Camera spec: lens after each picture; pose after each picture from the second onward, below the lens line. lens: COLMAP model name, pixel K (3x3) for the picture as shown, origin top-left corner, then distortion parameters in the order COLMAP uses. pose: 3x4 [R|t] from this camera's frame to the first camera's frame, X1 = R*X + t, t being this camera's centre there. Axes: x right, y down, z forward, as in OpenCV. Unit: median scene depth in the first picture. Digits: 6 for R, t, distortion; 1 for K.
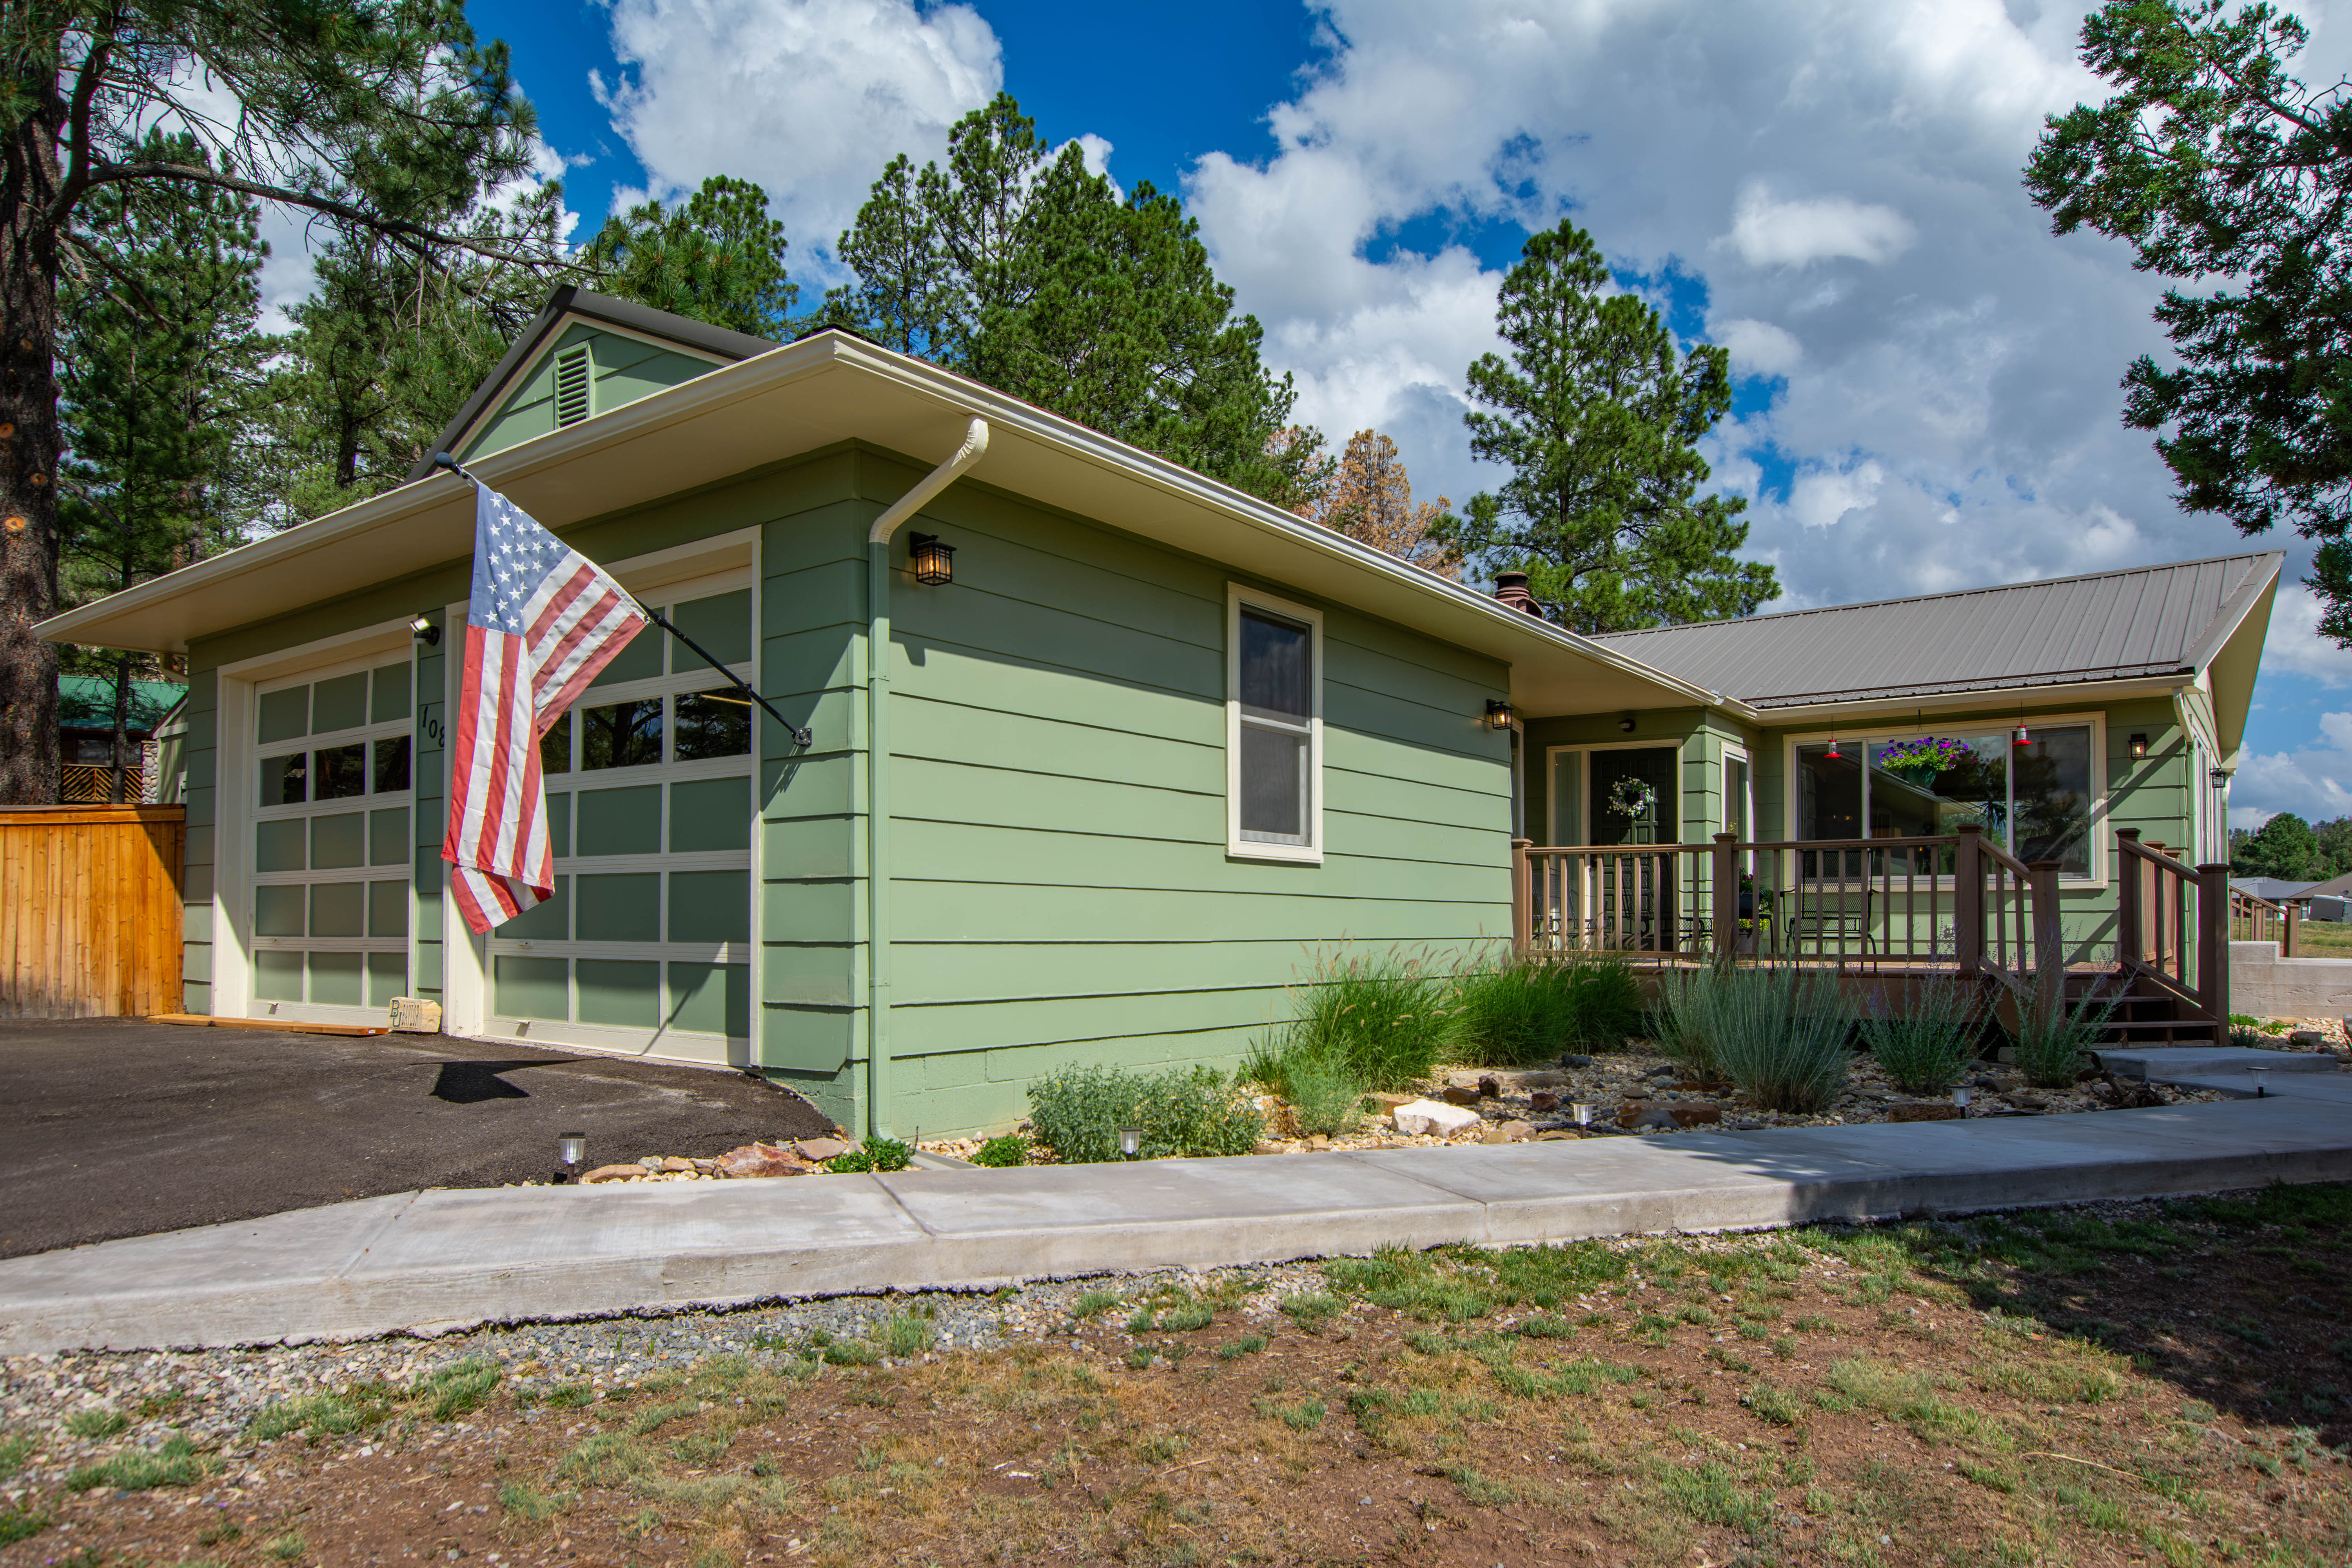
lens RADIAL K [[1519.1, 0, 1125.9], [0, 1519.1, 909.0], [0, 0, 1]] dist [0.007904, -0.005593]
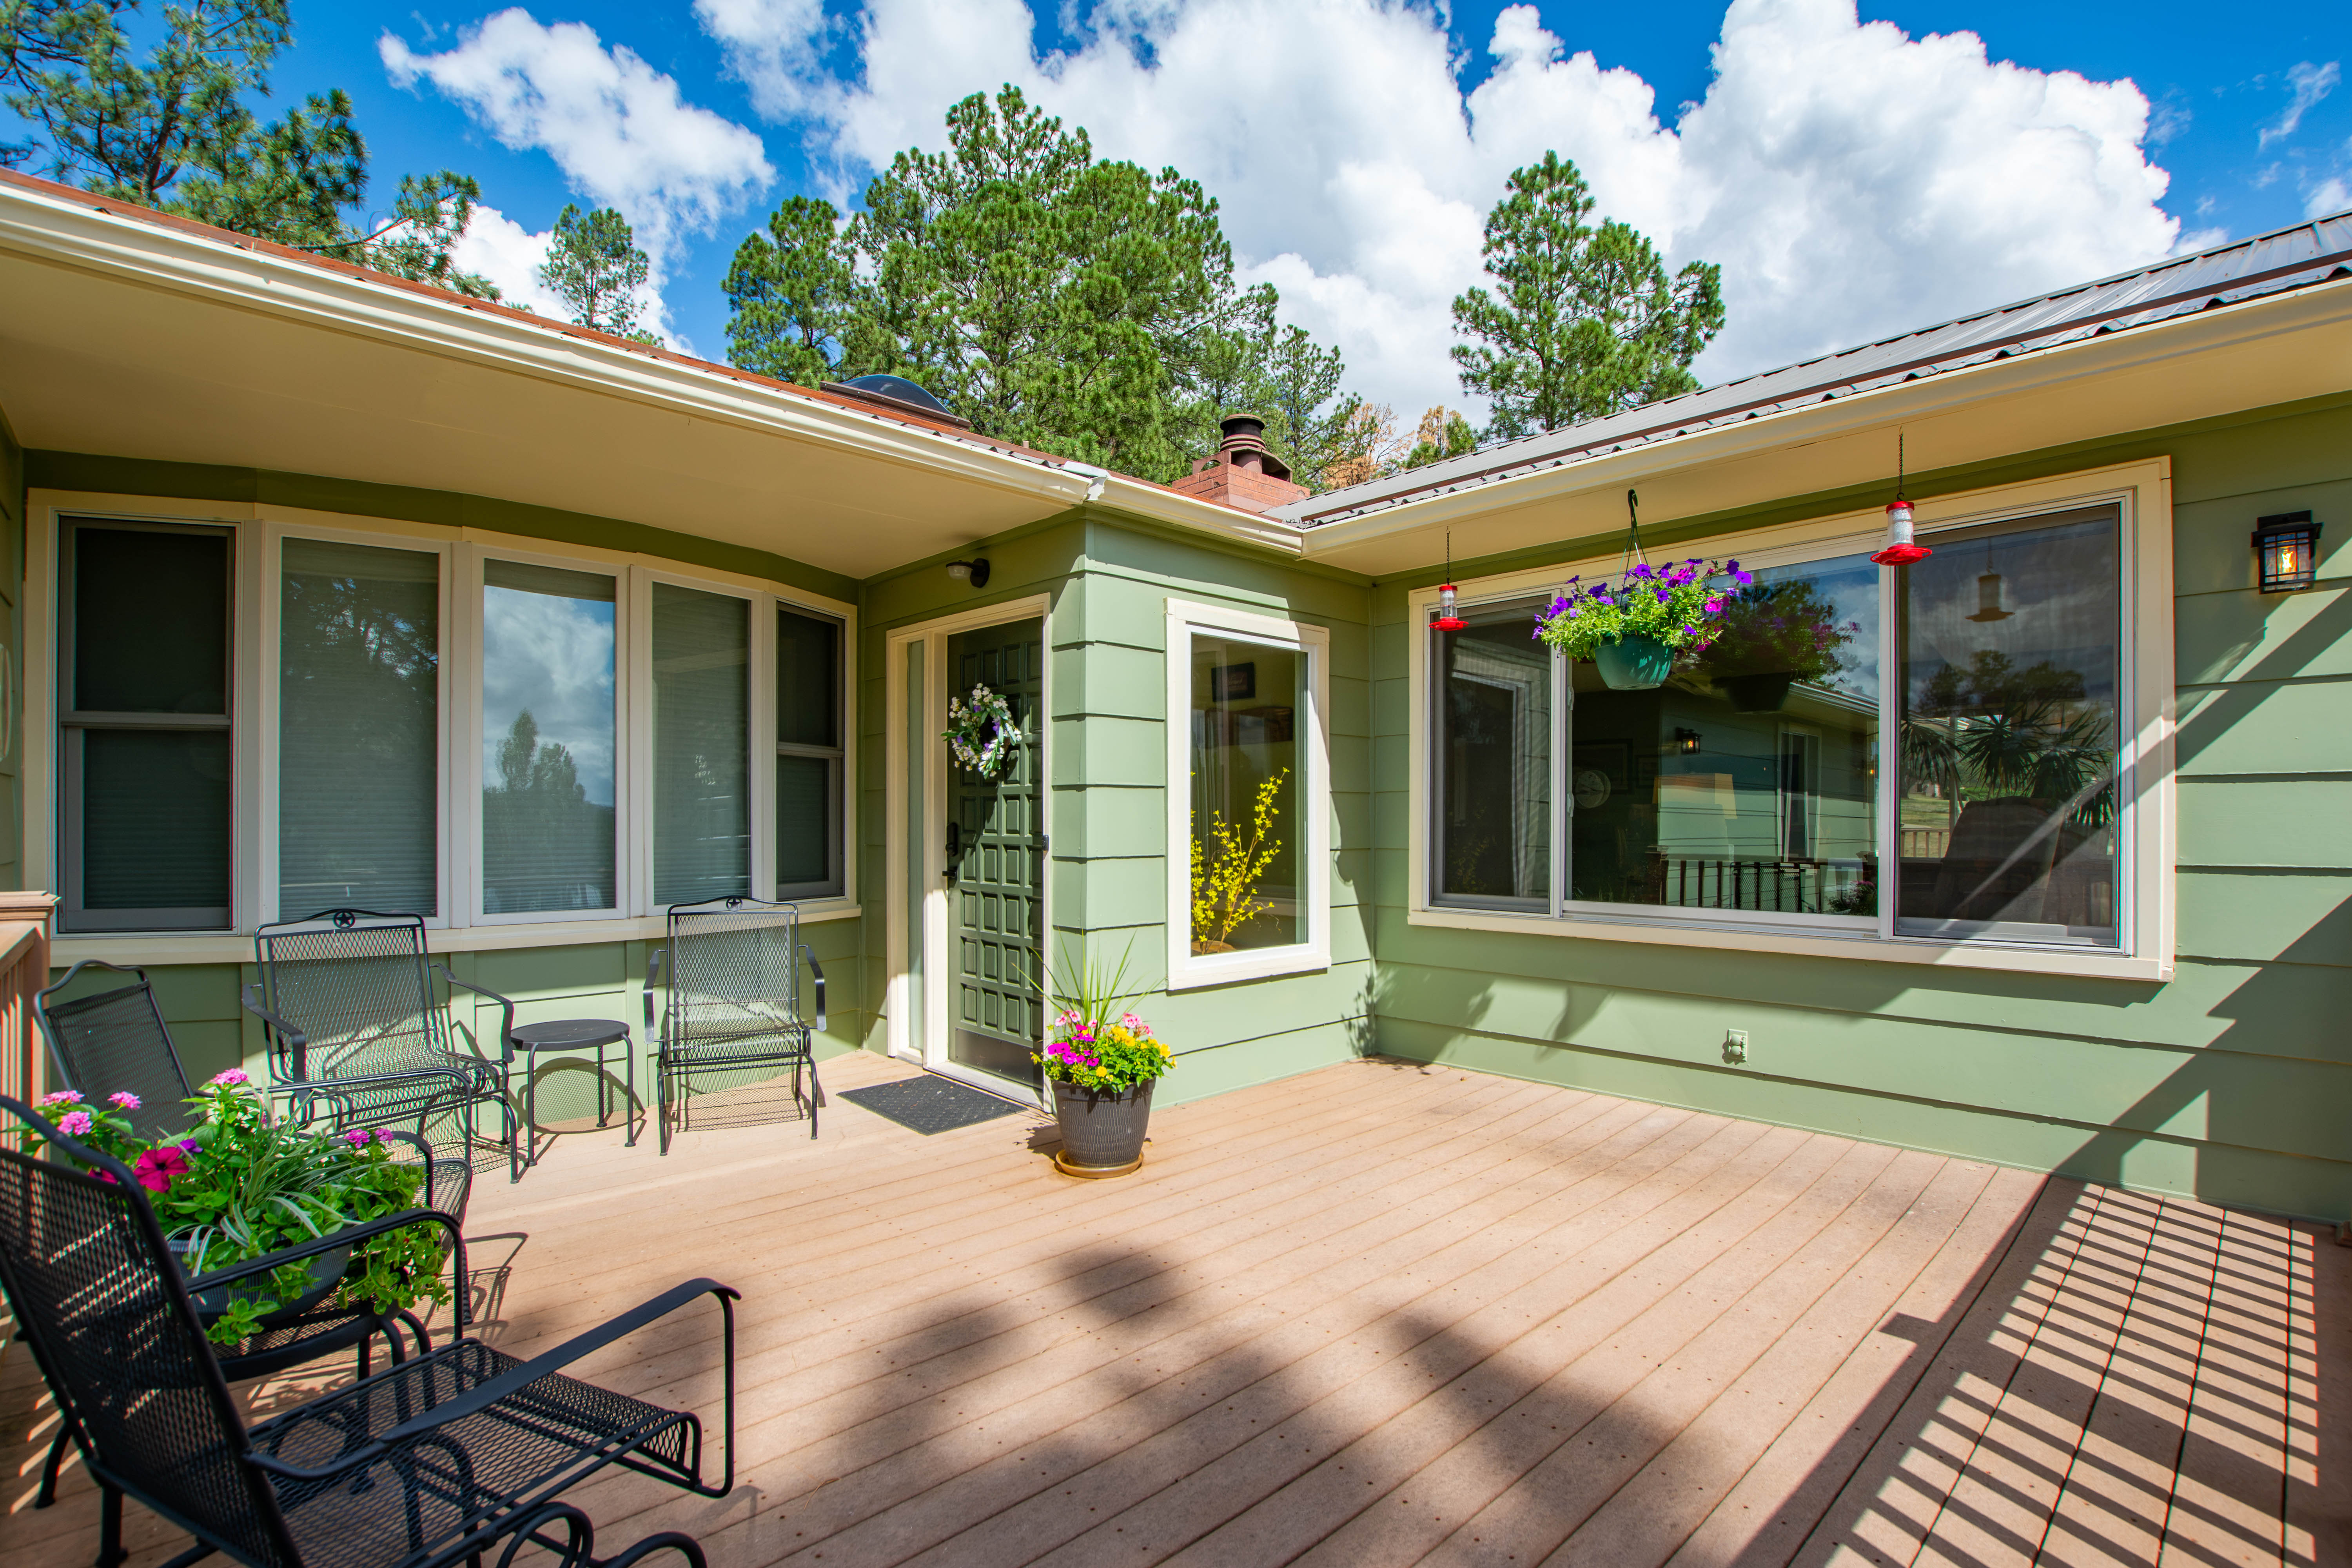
lens RADIAL K [[1114.2, 0, 1119.1], [0, 1114.2, 839.1], [0, 0, 1]] dist [-0.030151, 0.000275]
pose [[0.984318, -0.003977, -0.176359, 0.132291], [0.009462, 0.999497, 0.030271, -0.015854], [0.176150, -0.031465, 0.983860, 0.209474]]
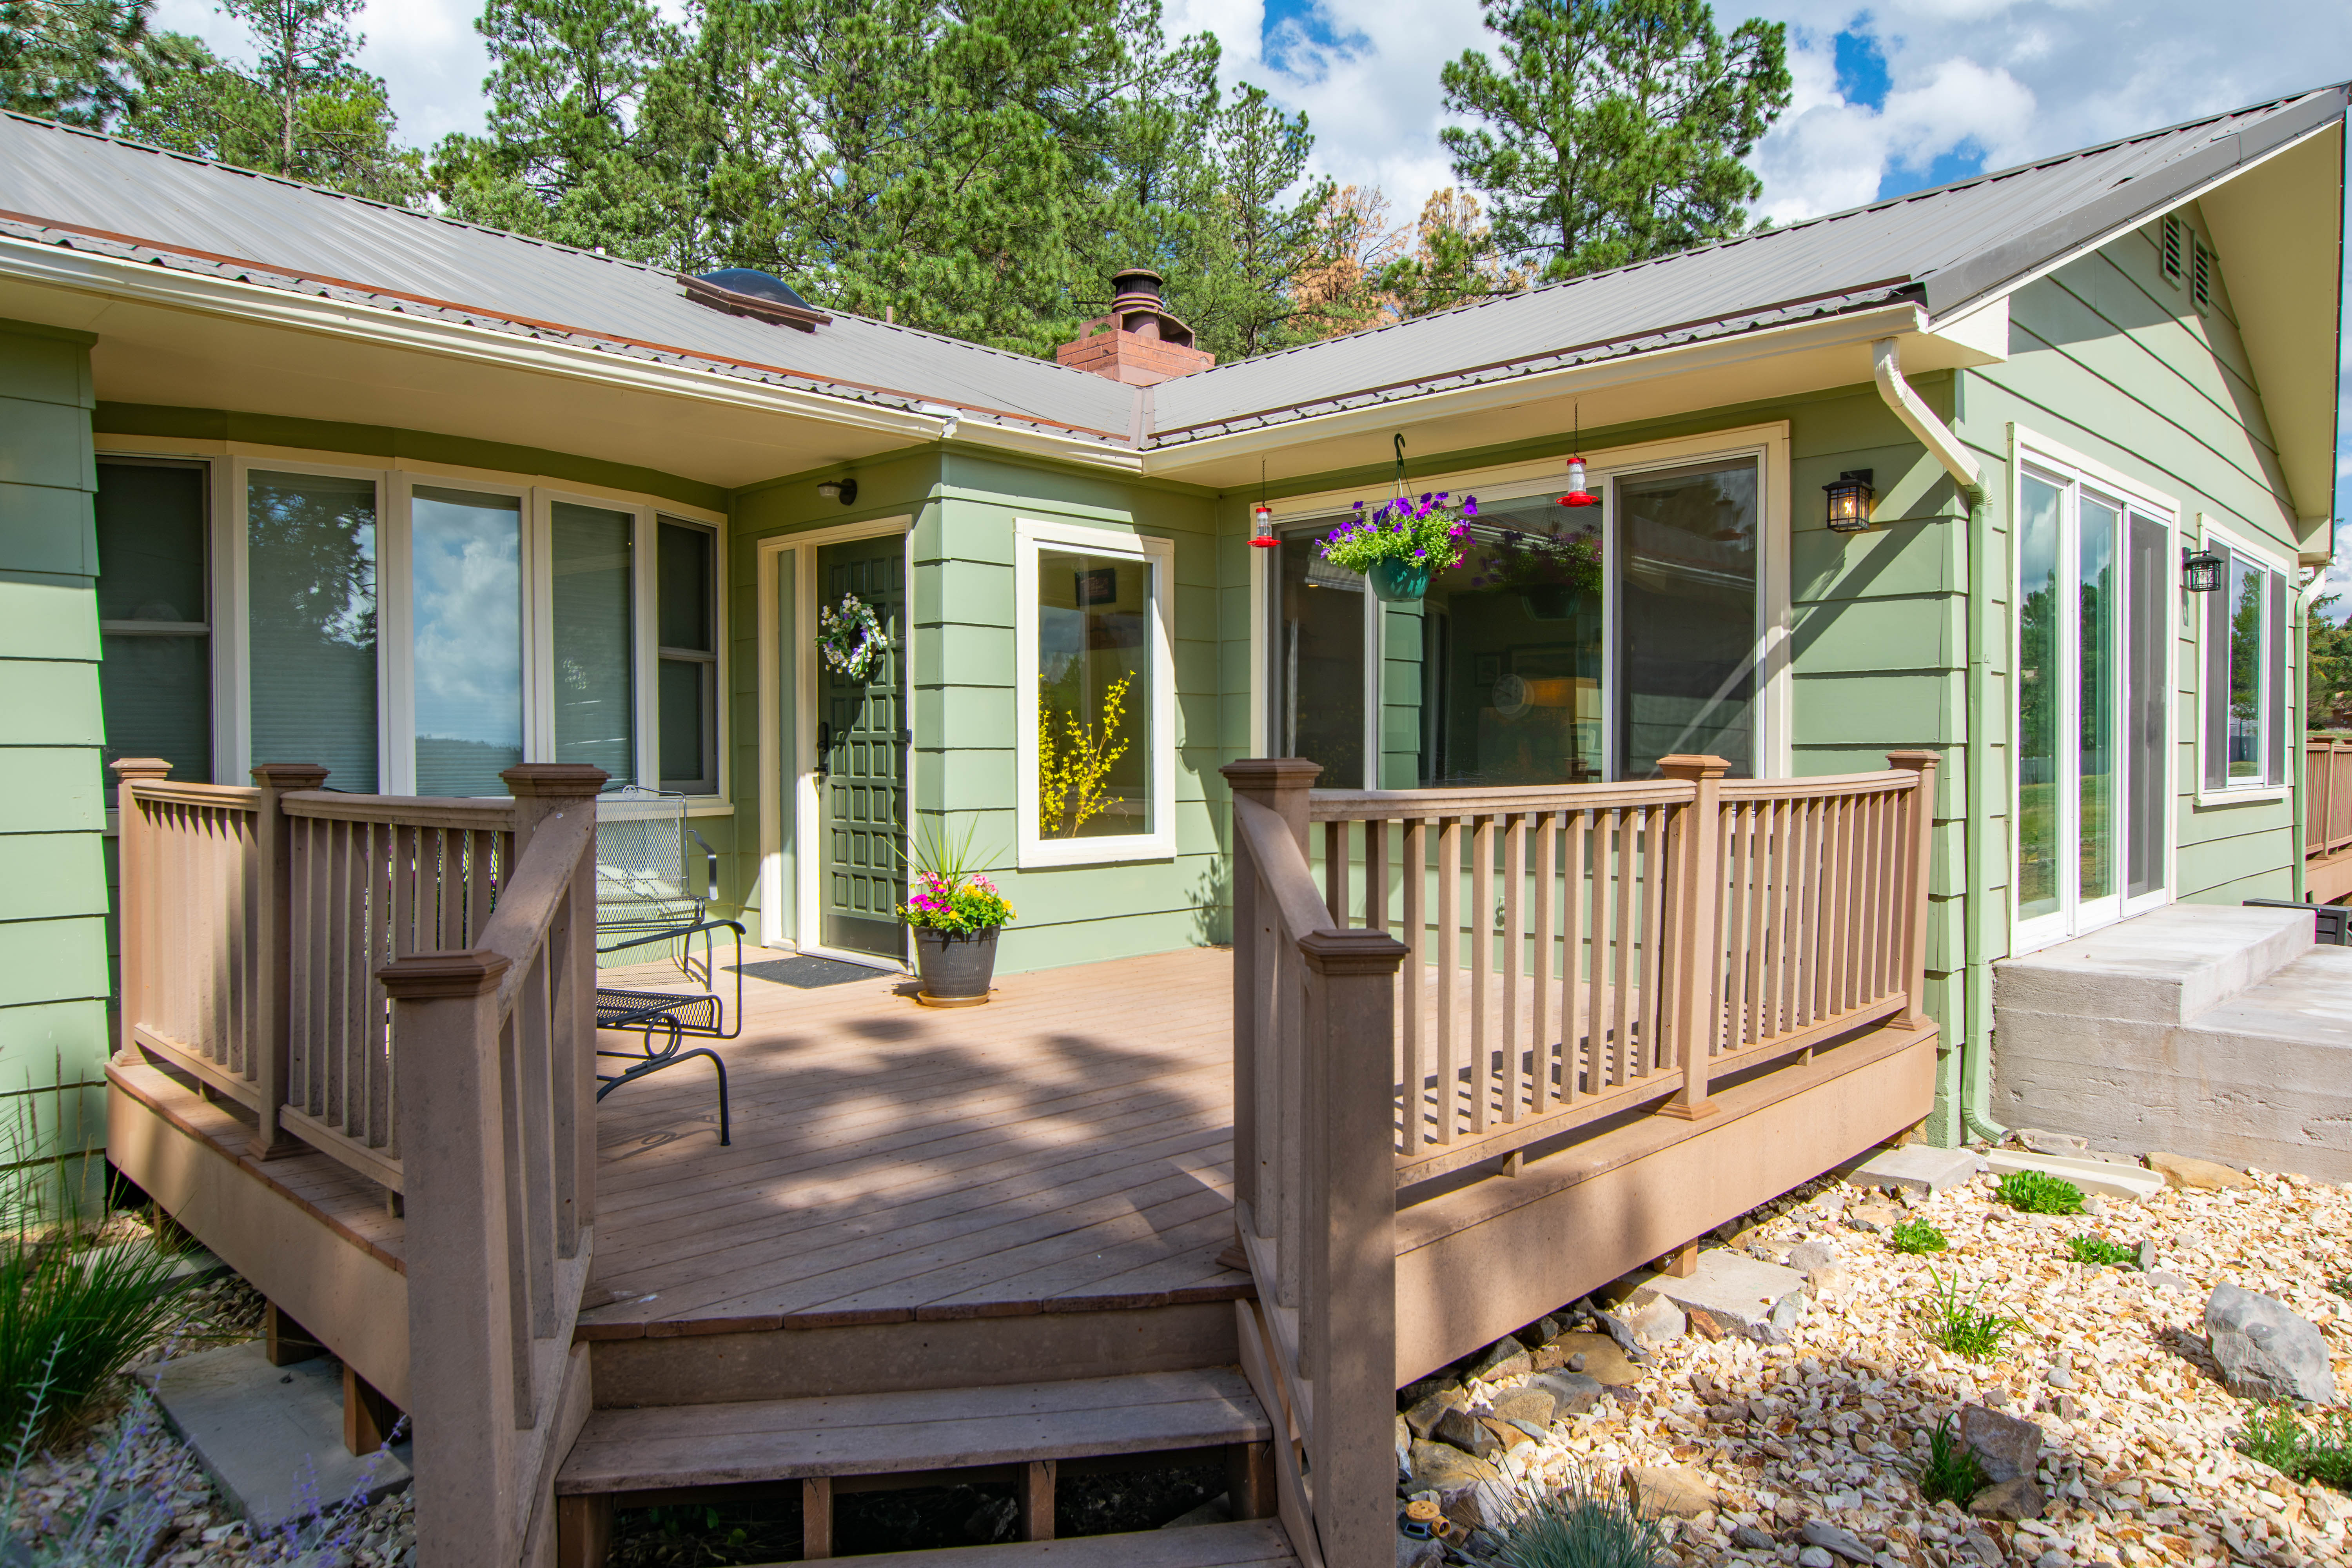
lens RADIAL K [[1519.1, 0, 1095.8], [0, 1519.1, 834.8], [0, 0, 1]] dist [0.007904, -0.005593]
pose [[0.991709, -0.001677, -0.128493, 0.146254], [0.010760, 0.997487, 0.070025, -0.013258], [0.128053, -0.070827, 0.989235, 0.157670]]
